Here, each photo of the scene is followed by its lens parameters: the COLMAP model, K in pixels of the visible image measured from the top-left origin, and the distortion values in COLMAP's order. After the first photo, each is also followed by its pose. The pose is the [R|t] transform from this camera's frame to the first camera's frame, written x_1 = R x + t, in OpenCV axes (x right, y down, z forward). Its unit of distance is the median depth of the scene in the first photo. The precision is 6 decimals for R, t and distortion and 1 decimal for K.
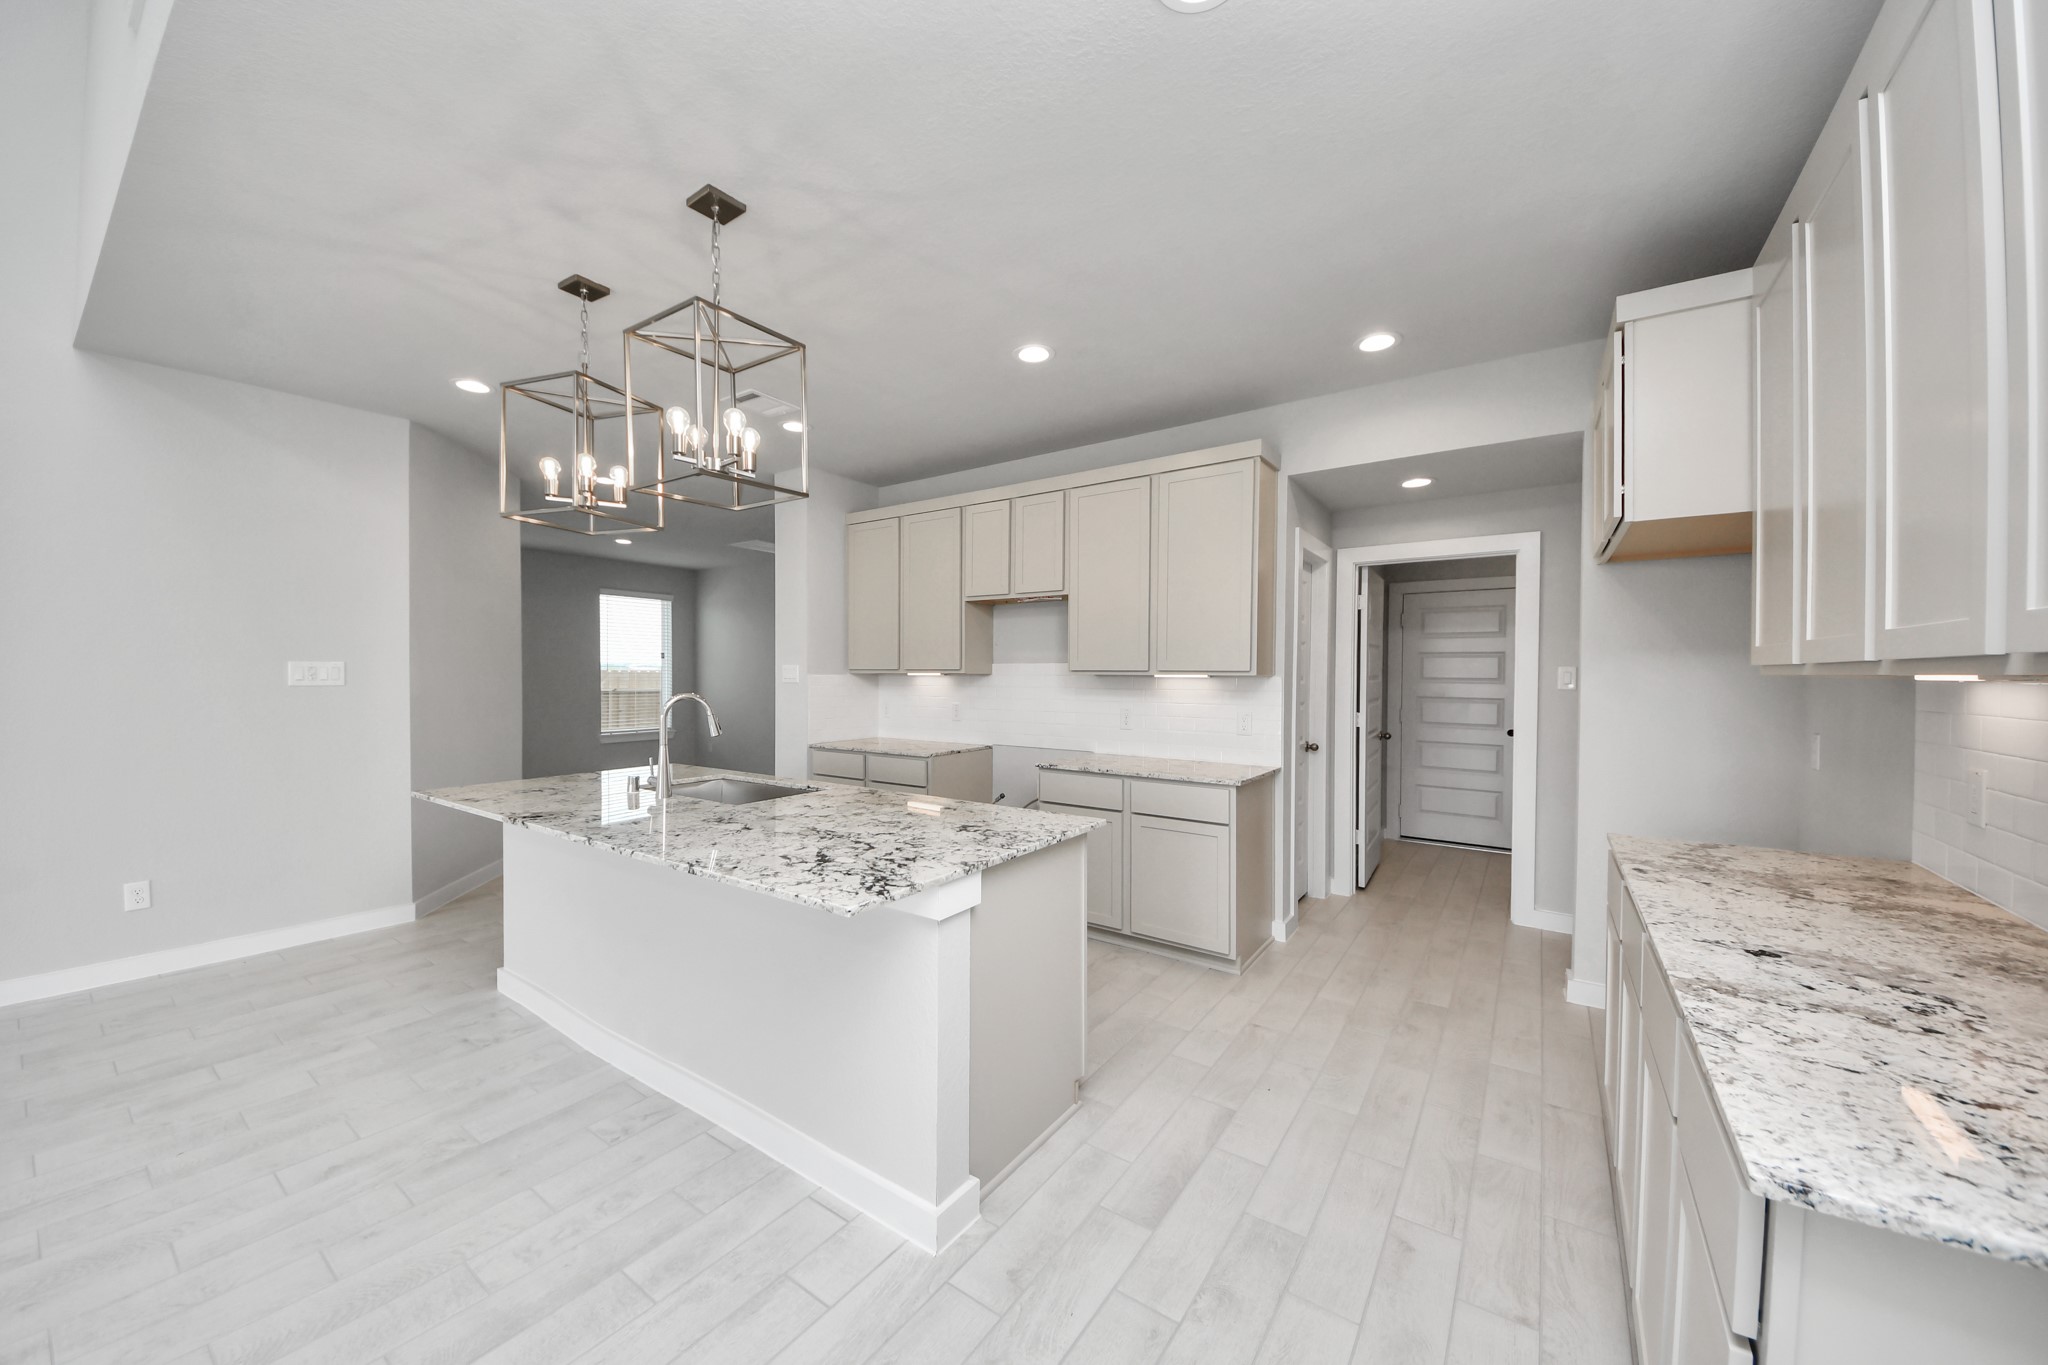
lens RADIAL K [[744.6, 0, 1005.7], [0, 744.6, 684.2], [0, 0, 1]] dist [0.003563, -0.003172]
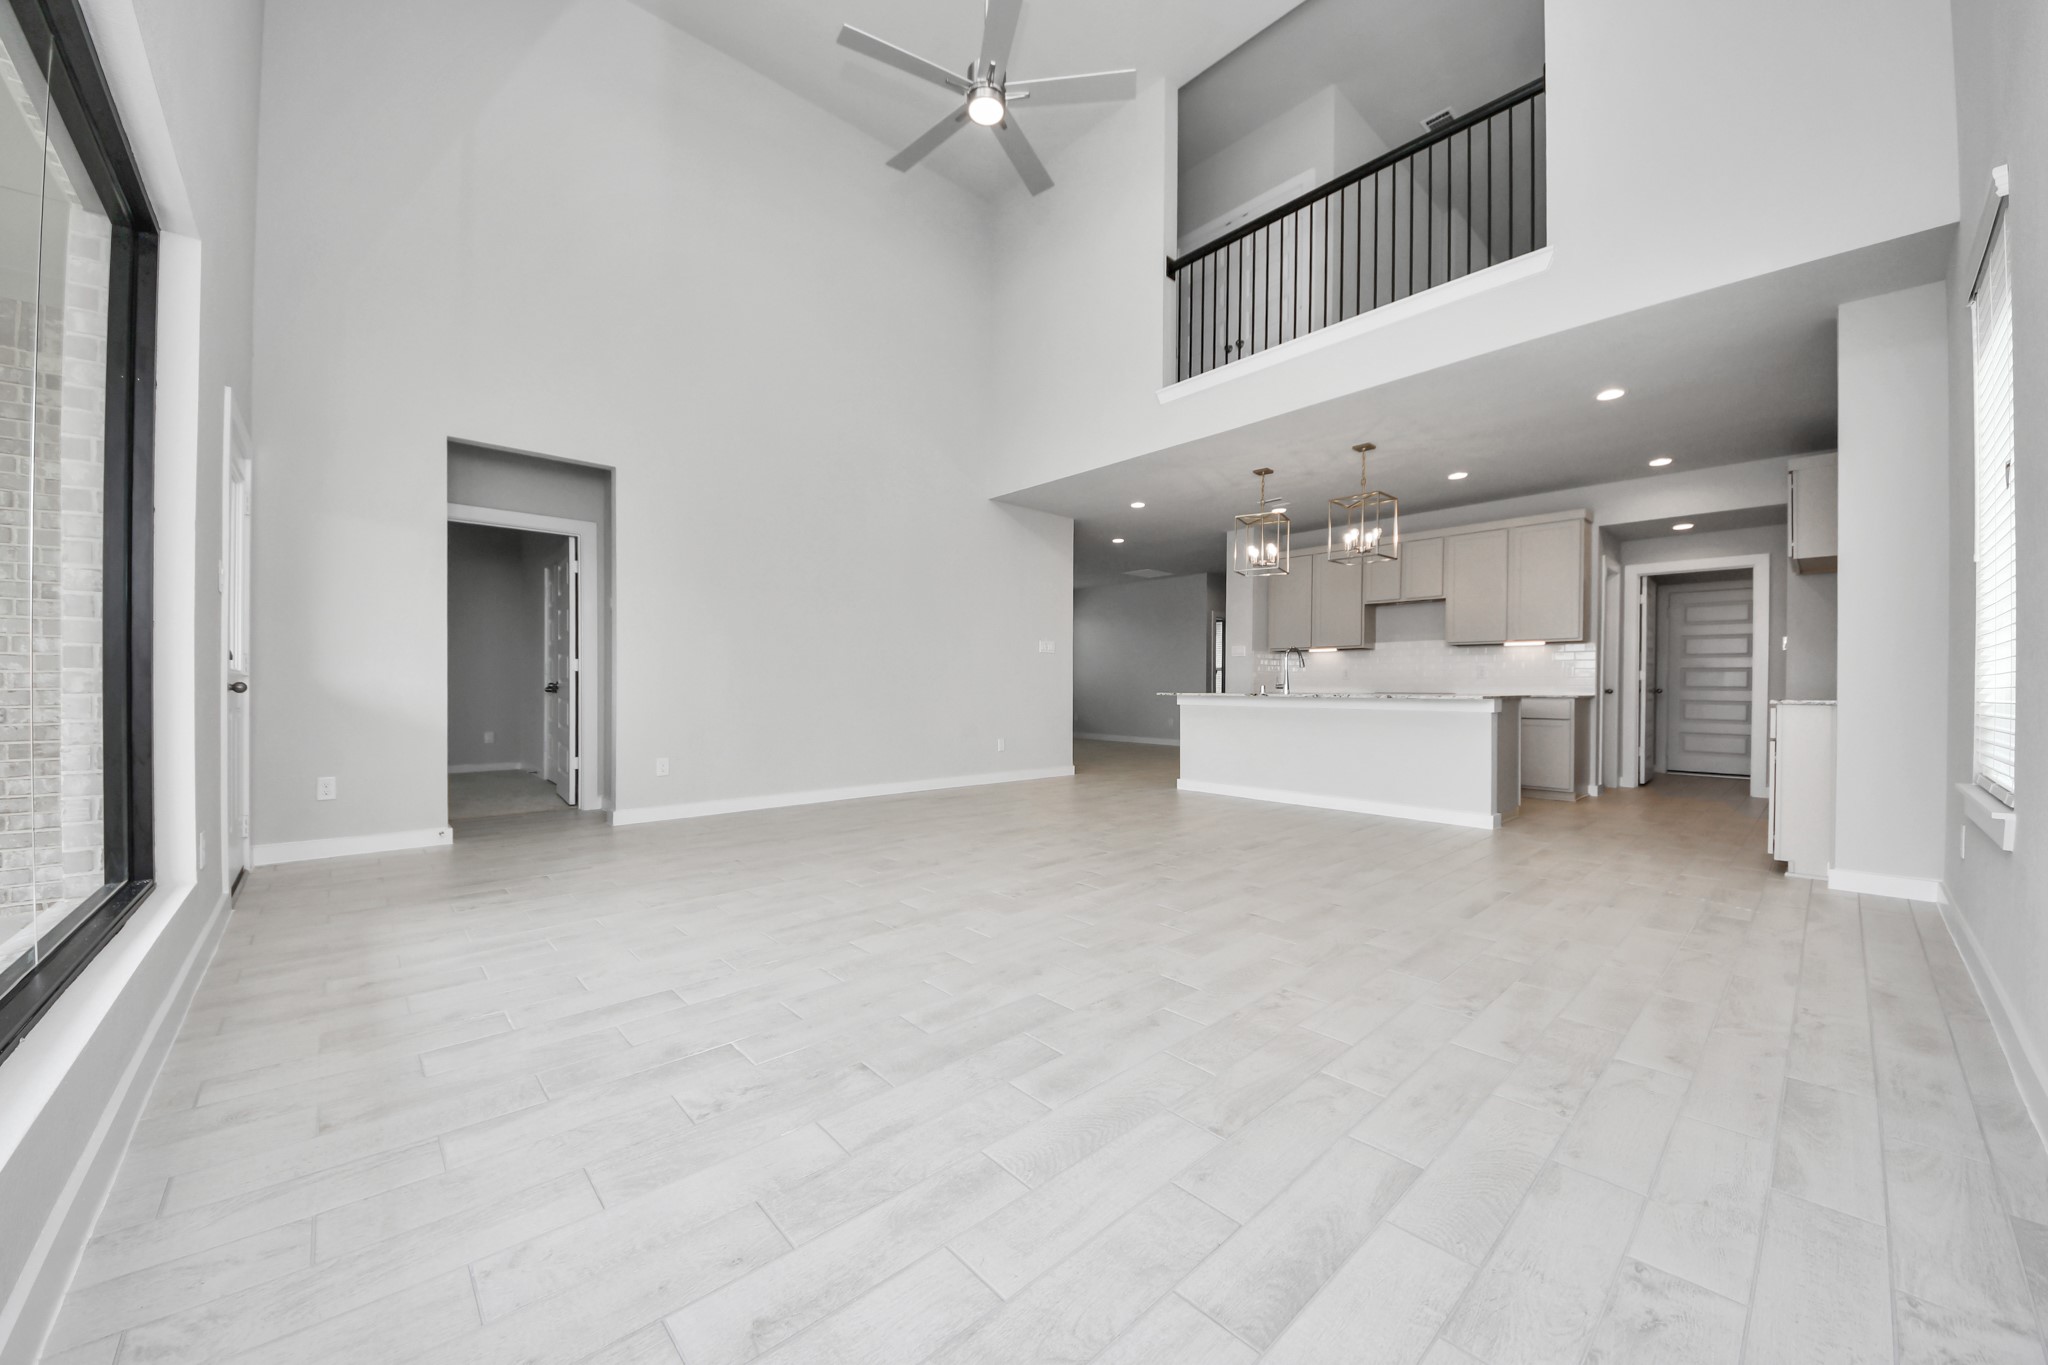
lens RADIAL K [[744.6, 0, 1004.8], [0, 744.6, 689.2], [0, 0, 1]] dist [0.003563, -0.003172]
pose [[0.975513, 0.001490, -0.219935, -0.566386], [-0.004464, 0.999905, -0.013026, 0.123979], [0.219895, 0.013689, 0.975428, -0.957933]]
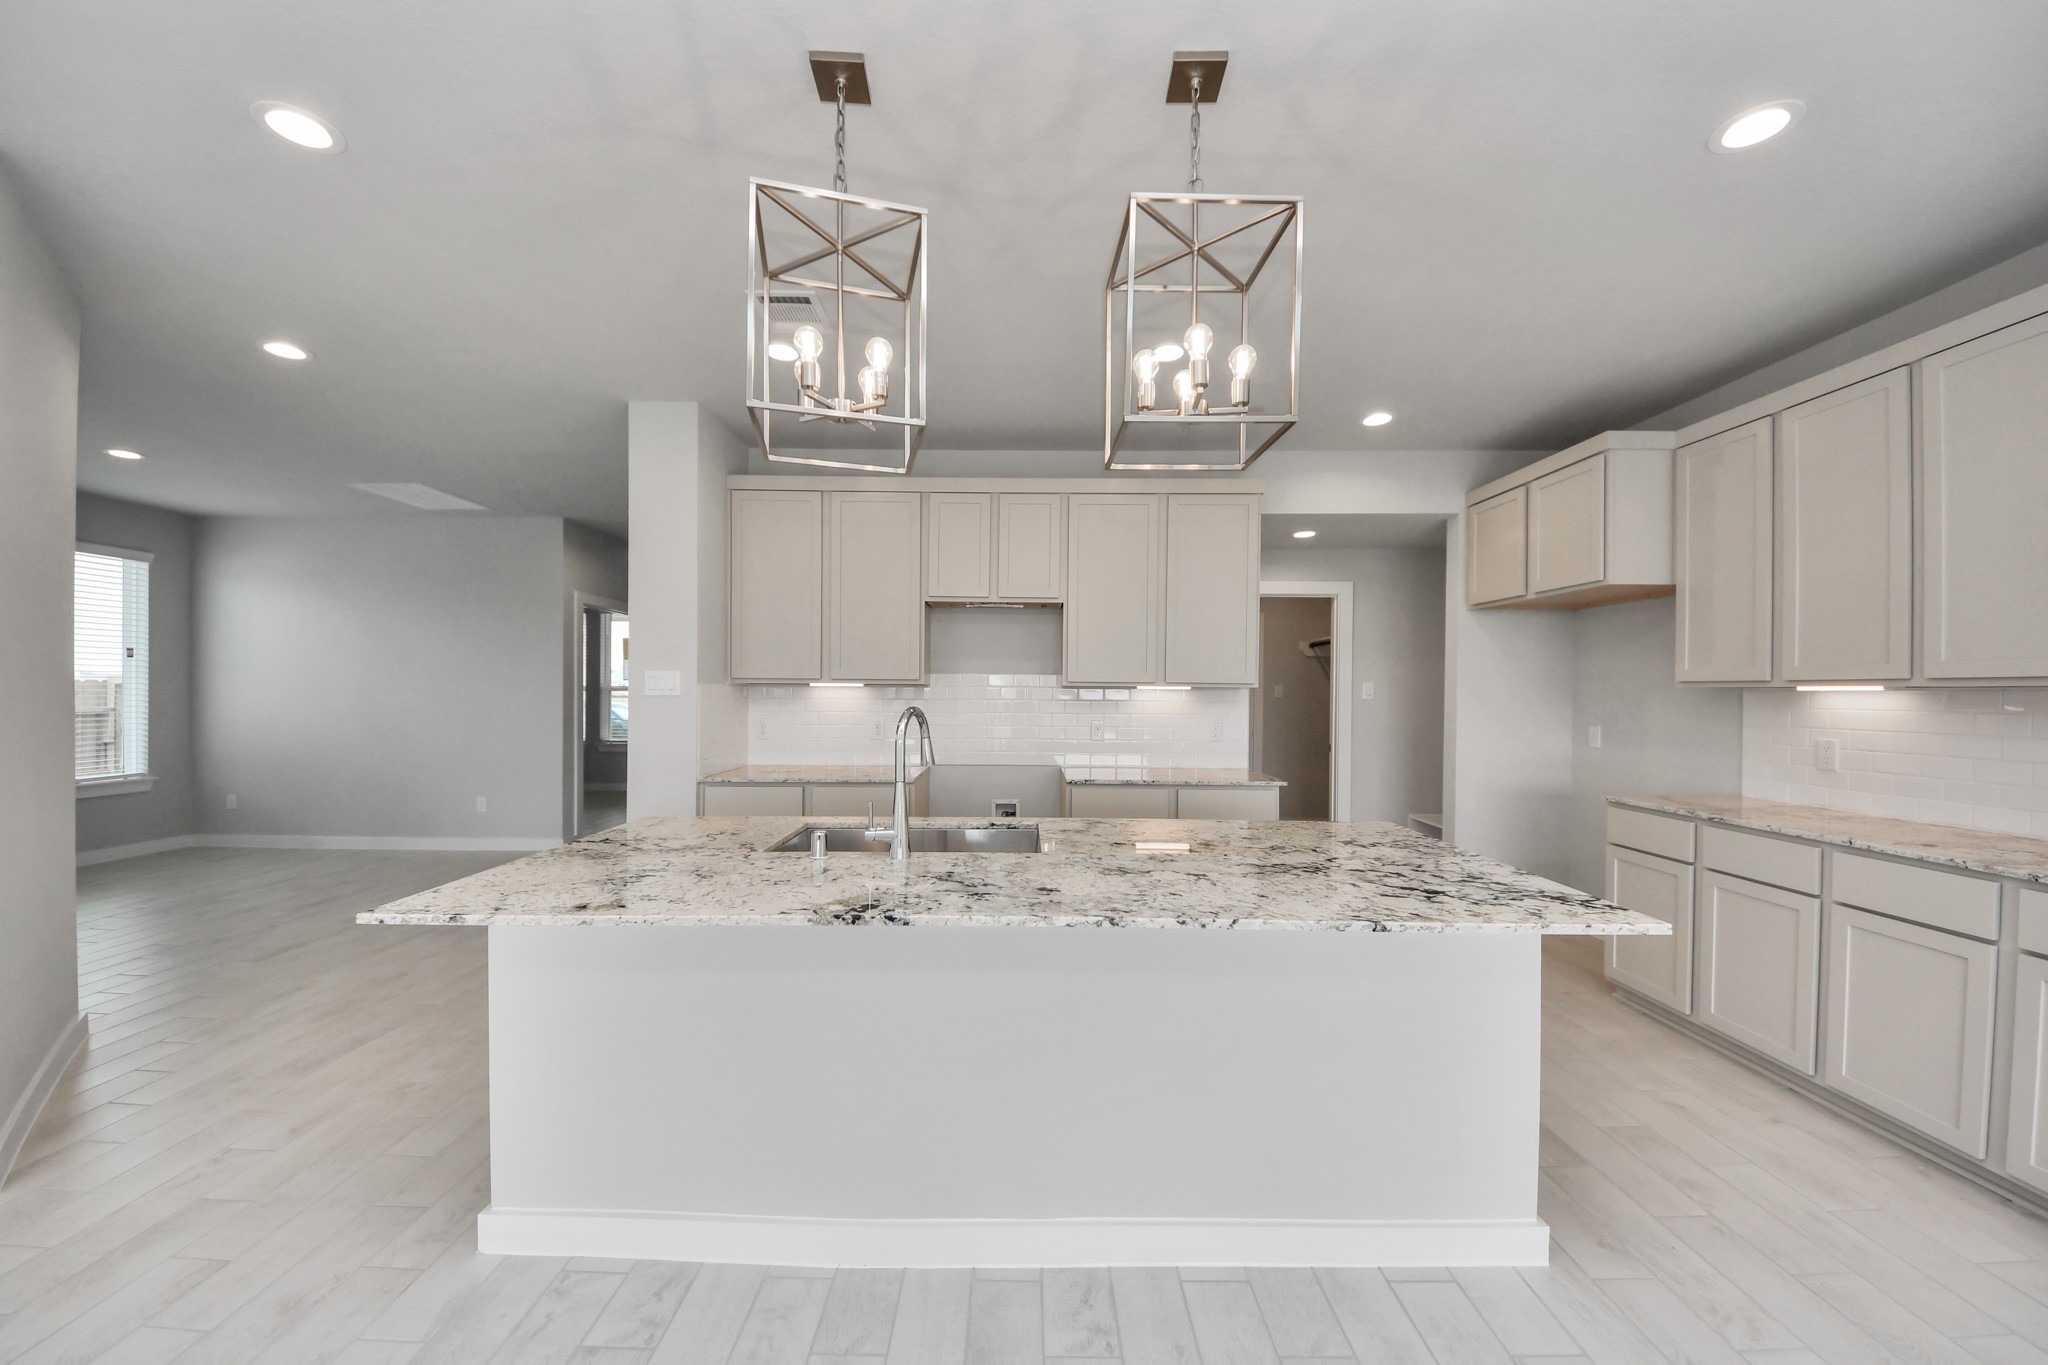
lens RADIAL K [[744.6, 0, 1019.6], [0, 744.6, 694.4], [0, 0, 1]] dist [0.003563, -0.003172]
pose [[0.819306, 0.001230, 0.573356, -0.548347], [0.002361, 0.999982, -0.005519, 0.002777], [-0.573352, 0.005875, 0.819288, 0.263655]]
